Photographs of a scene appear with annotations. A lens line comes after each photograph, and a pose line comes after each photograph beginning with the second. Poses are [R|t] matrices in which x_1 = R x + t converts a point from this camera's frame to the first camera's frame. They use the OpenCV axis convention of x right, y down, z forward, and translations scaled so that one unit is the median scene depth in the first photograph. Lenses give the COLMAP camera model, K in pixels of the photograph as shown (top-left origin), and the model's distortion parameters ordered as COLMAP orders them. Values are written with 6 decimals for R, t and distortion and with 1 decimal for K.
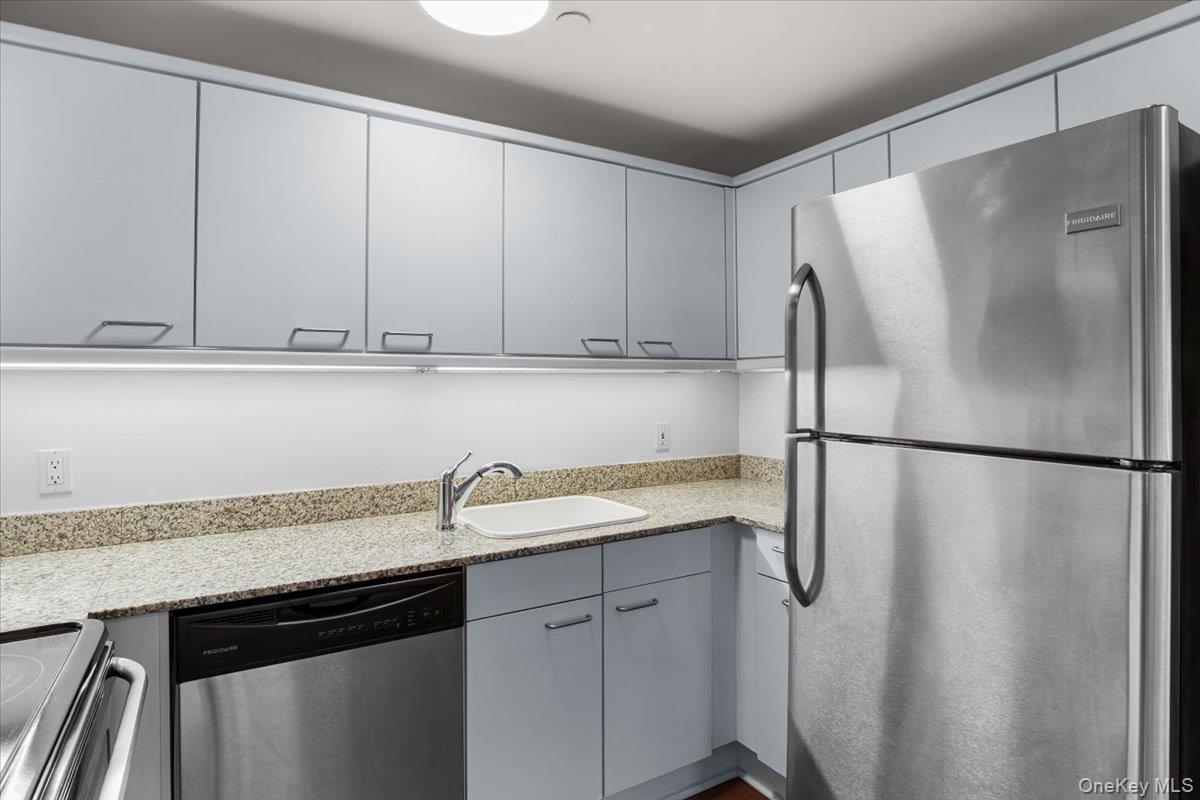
lens RADIAL K [[656.2, 0, 600.8], [0, 656.2, 391.6], [0, 0, 1]] dist [-0.025650, 0.001387]
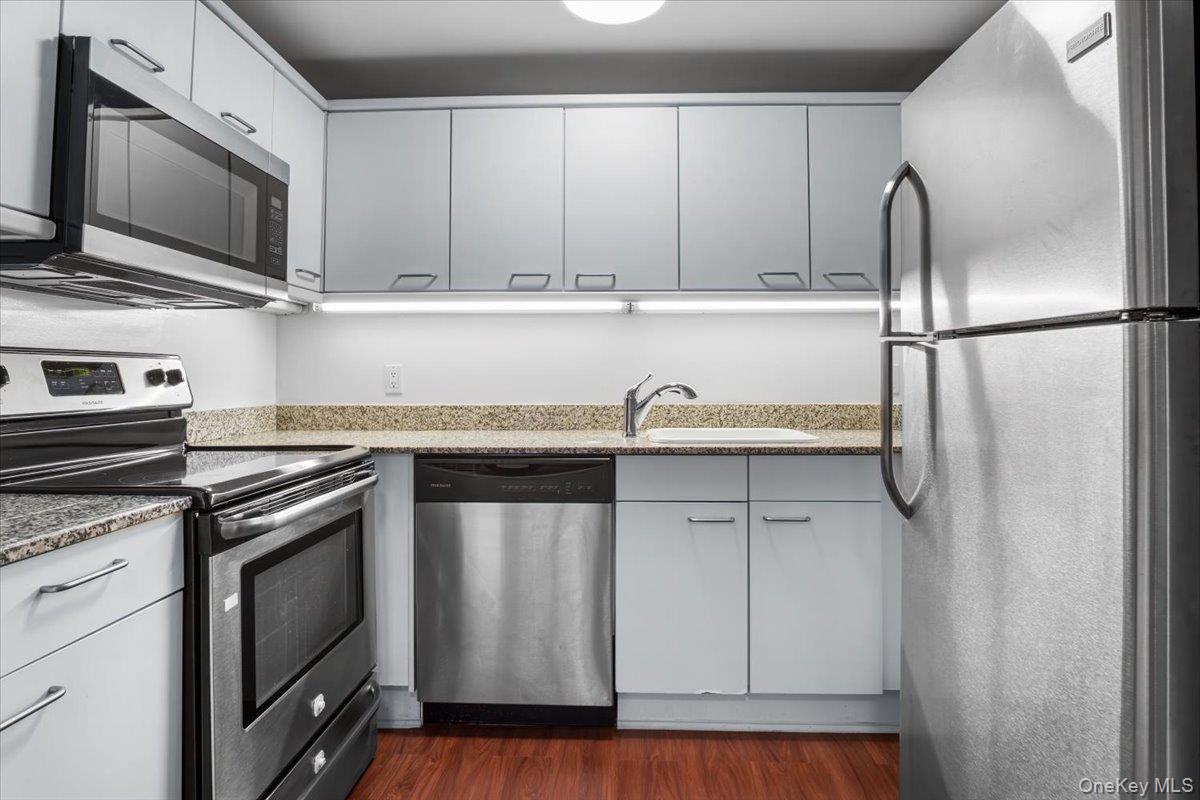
lens RADIAL K [[656.4, 0, 595.3], [0, 656.4, 379.1], [0, 0, 1]] dist [-0.027584, 0.000609]
pose [[0.833724, 0.005660, -0.552153, 0.400167], [-0.008601, 0.999959, -0.002738, 0.114058], [0.552115, 0.007032, 0.833738, -0.046517]]
